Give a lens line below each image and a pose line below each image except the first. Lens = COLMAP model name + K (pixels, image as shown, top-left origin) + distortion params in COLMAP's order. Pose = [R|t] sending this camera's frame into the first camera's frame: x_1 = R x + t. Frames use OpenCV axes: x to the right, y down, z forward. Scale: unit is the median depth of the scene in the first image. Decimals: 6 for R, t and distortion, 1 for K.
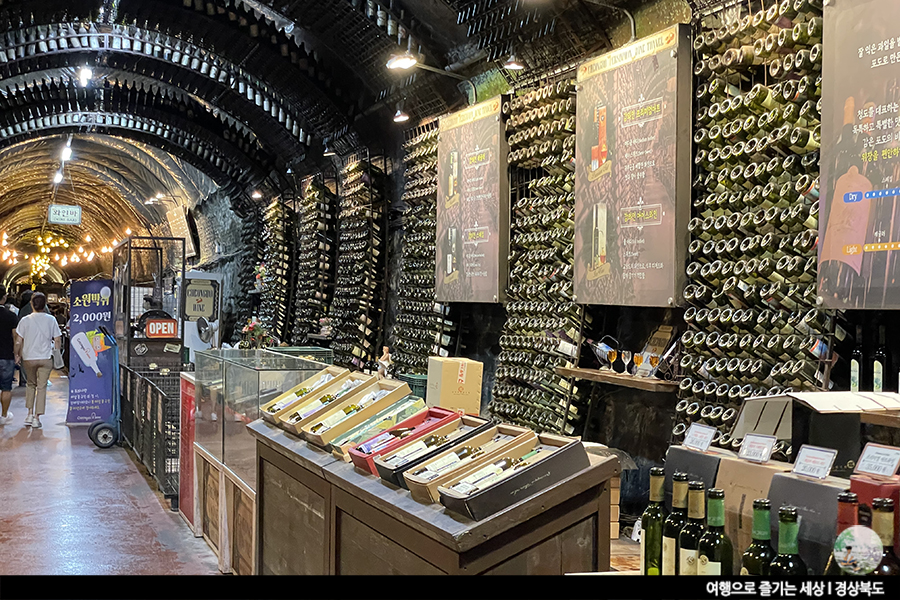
lens RADIAL K [[1406.7, 0, 449.6], [0, 1406.7, 312.4], [0, 0, 1]] dist [0.149068, -0.080224]
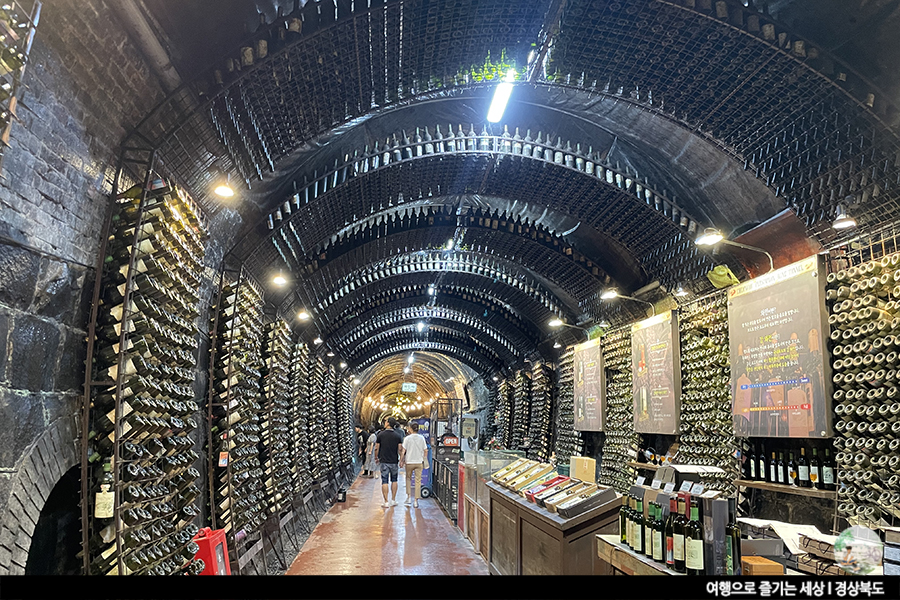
lens RADIAL K [[698.6, 0, 449.9], [0, 698.6, 300.4], [0, 0, 1]] dist [0.035107, -0.003190]
pose [[0.979190, -0.023767, -0.201547, 0.025537], [-0.014853, 0.982062, -0.187971, 0.001383], [0.202399, 0.187053, 0.961273, -0.115722]]
